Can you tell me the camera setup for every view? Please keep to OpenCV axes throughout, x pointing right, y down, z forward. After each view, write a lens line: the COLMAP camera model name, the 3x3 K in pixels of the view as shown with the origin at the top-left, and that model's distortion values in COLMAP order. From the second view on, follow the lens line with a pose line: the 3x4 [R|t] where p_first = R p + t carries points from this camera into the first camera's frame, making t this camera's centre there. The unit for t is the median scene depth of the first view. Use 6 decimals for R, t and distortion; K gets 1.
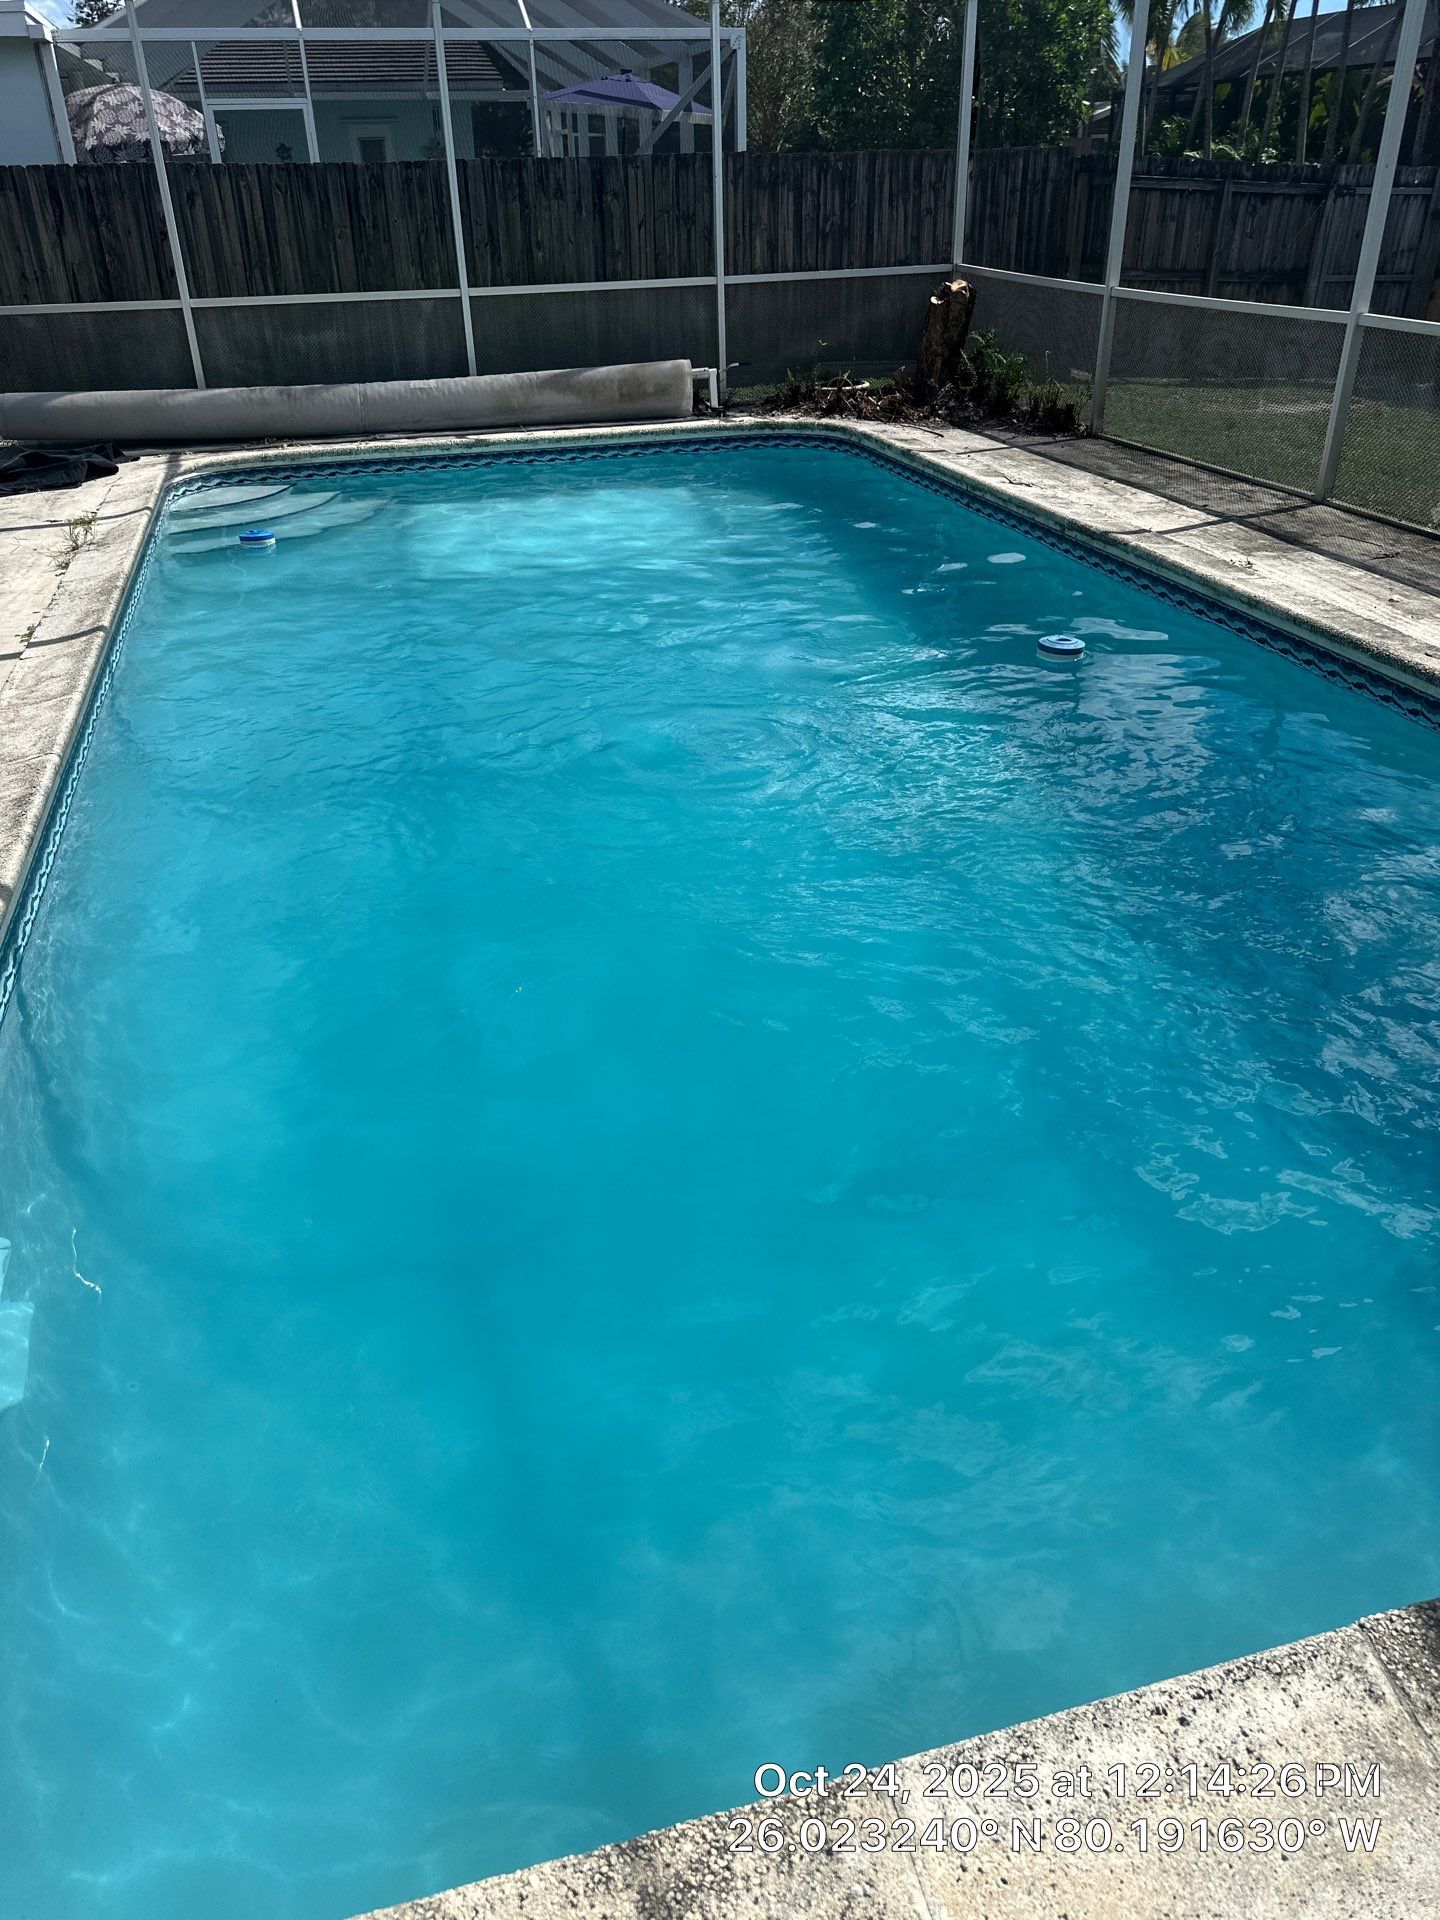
lens RADIAL K [[1441.4, 0, 720.0], [0, 1441.4, 960.0], [0, 0, 1]] dist [0.001293, -0.018943]
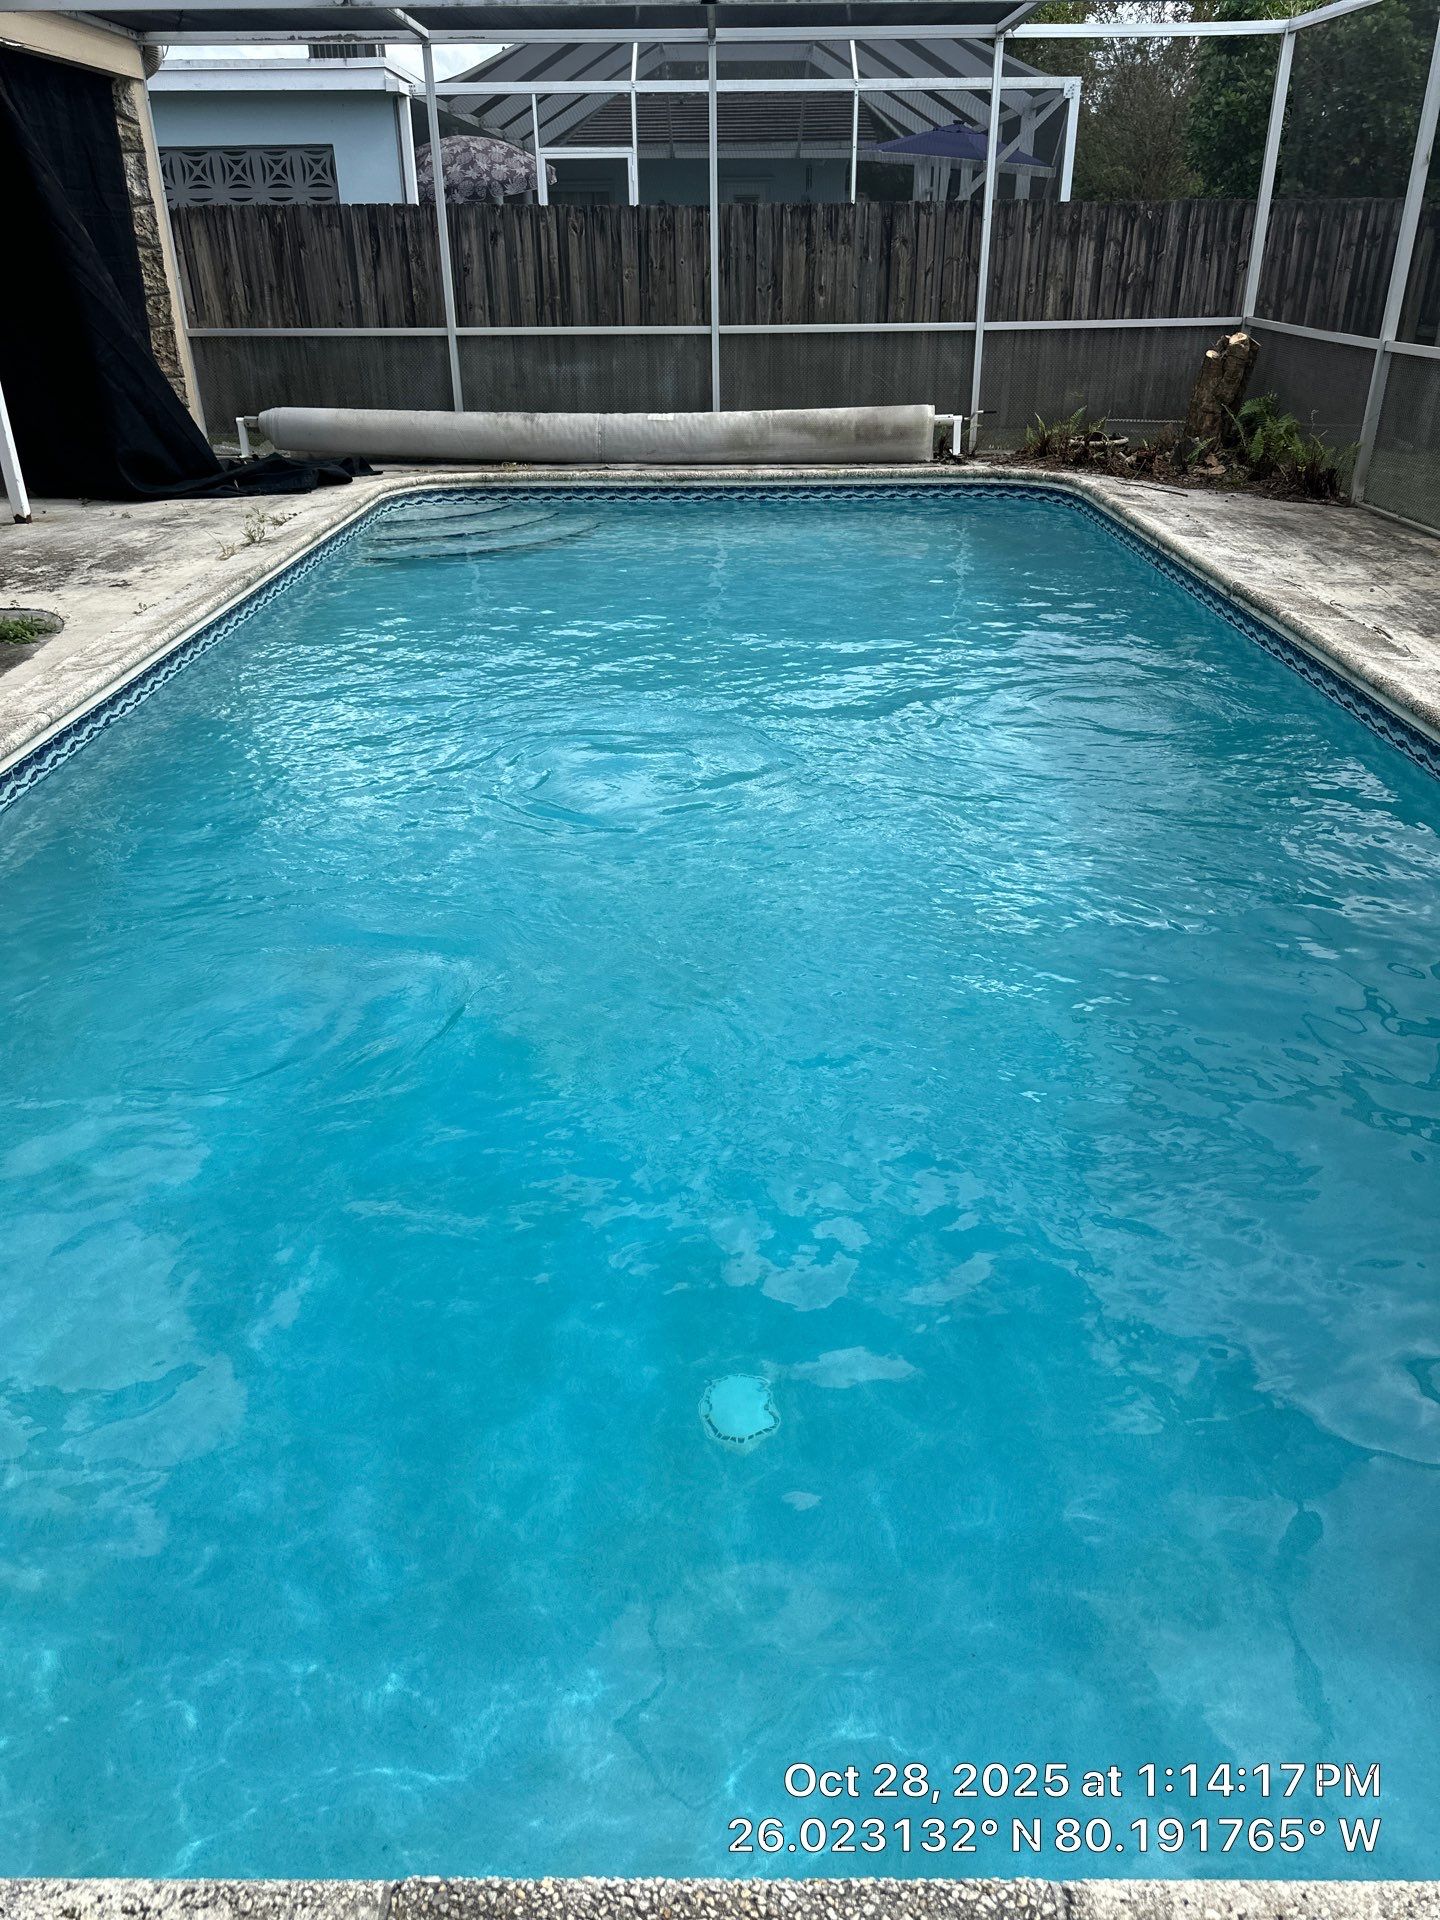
lens RADIAL K [[1441.4, 0, 720.0], [0, 1441.4, 960.0], [0, 0, 1]] dist [0.001293, -0.018943]
pose [[0.960582, 0.132784, -0.244236, 0.120140], [-0.141980, 0.989660, -0.020358, -0.006504], [0.239008, 0.054232, 0.969502, 0.043000]]
